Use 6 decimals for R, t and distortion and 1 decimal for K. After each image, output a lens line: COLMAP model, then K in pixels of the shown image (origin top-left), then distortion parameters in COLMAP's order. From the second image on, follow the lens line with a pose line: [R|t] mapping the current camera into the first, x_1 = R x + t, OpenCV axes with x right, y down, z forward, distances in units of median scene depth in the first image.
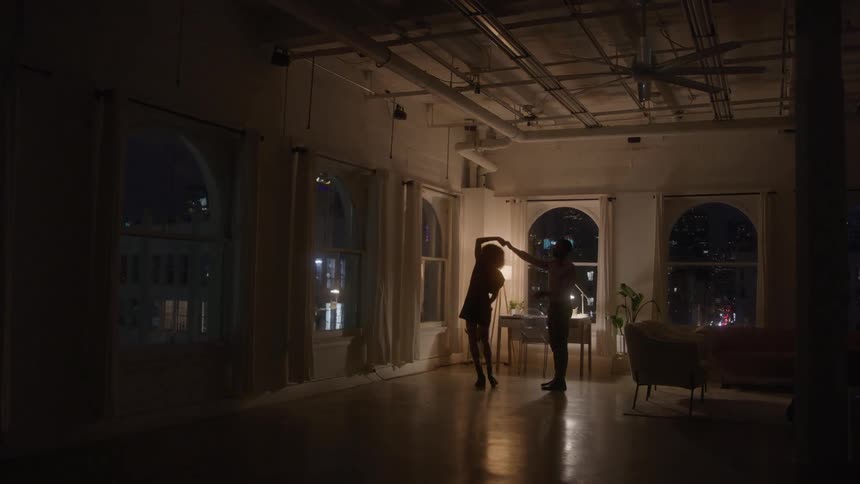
lens RADIAL K [[762.1, 0, 430.0], [0, 762.1, 242.0], [0, 0, 1]] dist [-0.086737, 0.009299]
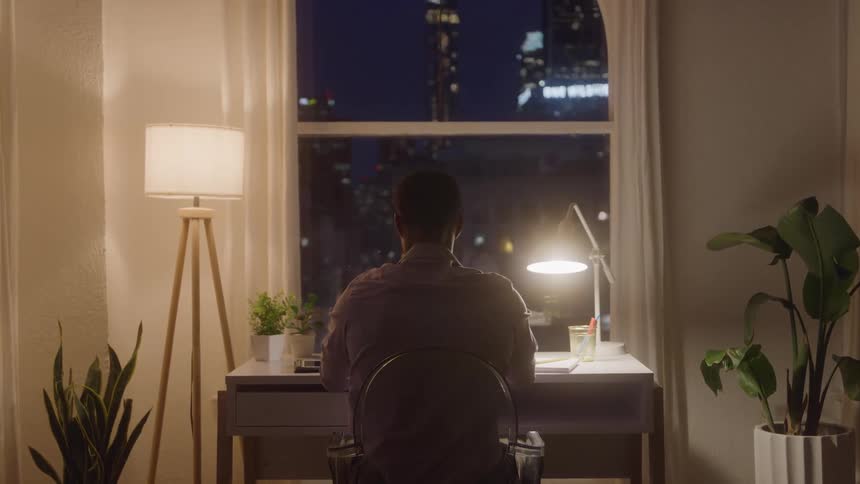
lens RADIAL K [[1340.7, 0, 430.0], [0, 1340.7, 242.0], [0, 0, 1]] dist [0.047545, 0.048073]
pose [[0.913886, -0.029576, 0.404892, 0.000524], [0.005997, 0.998217, 0.059382, 0.042549], [-0.405926, -0.051841, 0.912434, 0.669817]]
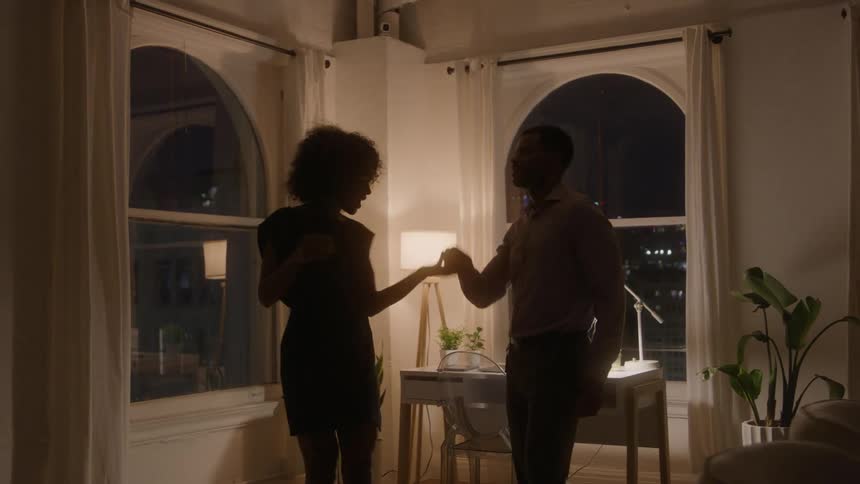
lens RADIAL K [[1024.9, 0, 430.0], [0, 1024.9, 242.0], [0, 0, 1]] dist [-0.010958, 0.015100]
pose [[0.994327, -0.036847, -0.099775, 0.154866], [0.037359, 0.999297, 0.003264, 0.035679], [0.099585, -0.006973, 0.995005, 0.527245]]
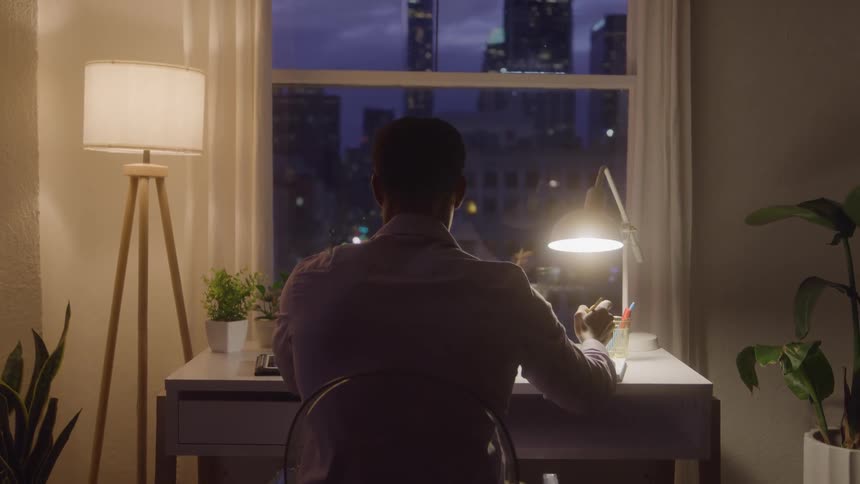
lens RADIAL K [[1112.6, 0, 430.0], [0, 1112.6, 242.0], [0, 0, 1]] dist [0.004688, 0.027498]
pose [[0.904913, -0.028204, 0.424661, 0.045183], [-0.013059, 0.995492, 0.093942, 0.048103], [-0.425396, -0.090555, 0.900466, 0.783111]]
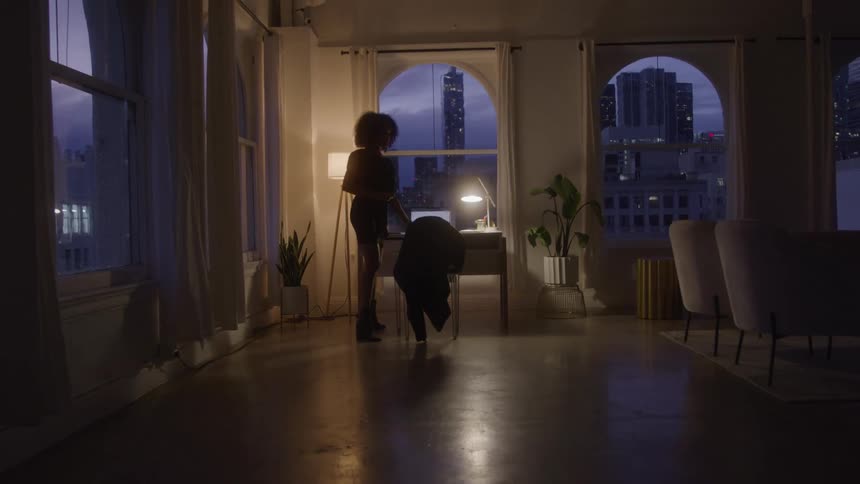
lens RADIAL K [[802.0, 0, 434.7], [0, 802.0, 220.1], [0, 0, 1]] dist [-0.084423, 0.000338]
pose [[0.919071, -0.038132, 0.392243, -0.097940], [0.018488, 0.998384, 0.053739, 0.053076], [-0.393658, -0.042138, 0.918291, 0.414668]]
